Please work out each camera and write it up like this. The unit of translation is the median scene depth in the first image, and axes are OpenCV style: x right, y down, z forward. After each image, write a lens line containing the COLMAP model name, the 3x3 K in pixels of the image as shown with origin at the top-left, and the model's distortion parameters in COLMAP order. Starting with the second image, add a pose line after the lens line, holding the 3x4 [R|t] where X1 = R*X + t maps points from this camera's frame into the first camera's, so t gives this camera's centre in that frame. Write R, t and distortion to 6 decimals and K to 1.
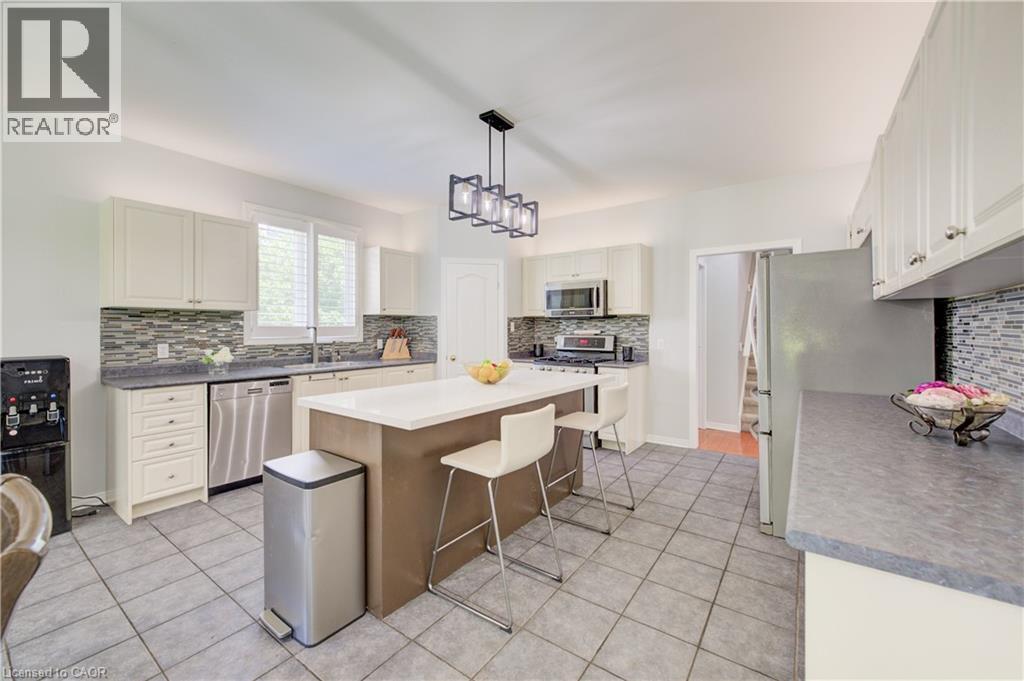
lens RADIAL K [[410.9, 0, 514.1], [0, 410.9, 330.9], [0, 0, 1]] dist [-0.003211, 0.001942]
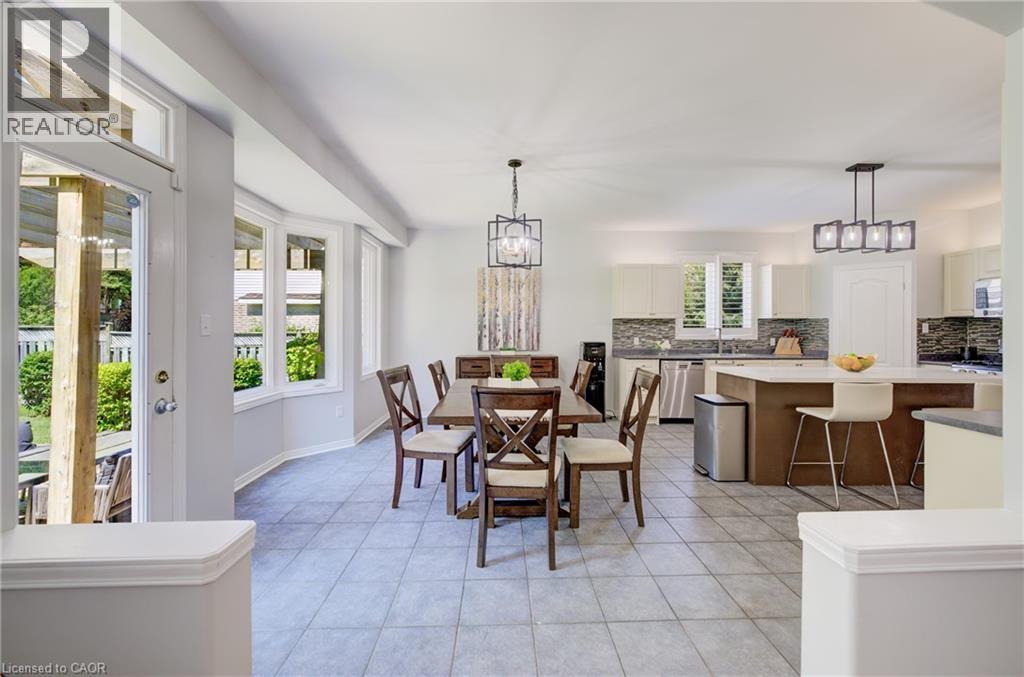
lens RADIAL K [[411.2, 0, 512.3], [0, 411.2, 329.7], [0, 0, 1]] dist [0.001170, 0.000591]
pose [[0.606303, 0.002917, -0.795228, 0.208137], [-0.006836, 0.999975, -0.001544, 0.002862], [0.795204, 0.006372, 0.606308, -0.427961]]
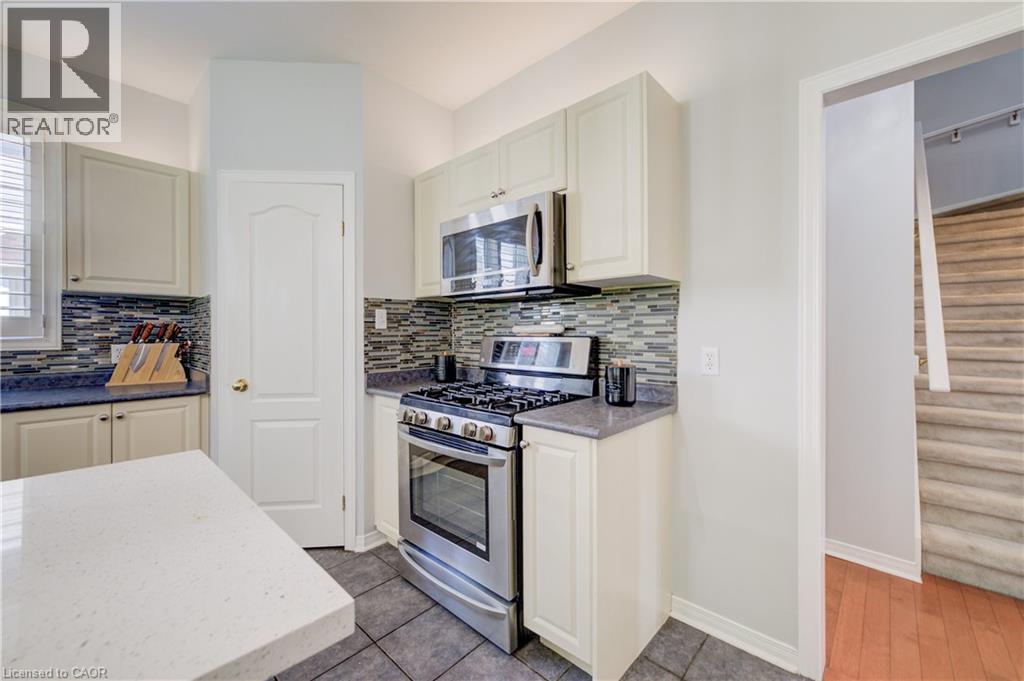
lens RADIAL K [[410.9, 0, 516.7], [0, 410.9, 333.9], [0, 0, 1]] dist [-0.003211, 0.001942]
pose [[0.992608, -0.000621, -0.121363, 0.242031], [0.000160, 0.999993, -0.003814, 0.010854], [0.121365, 0.003766, 0.992601, 0.645892]]
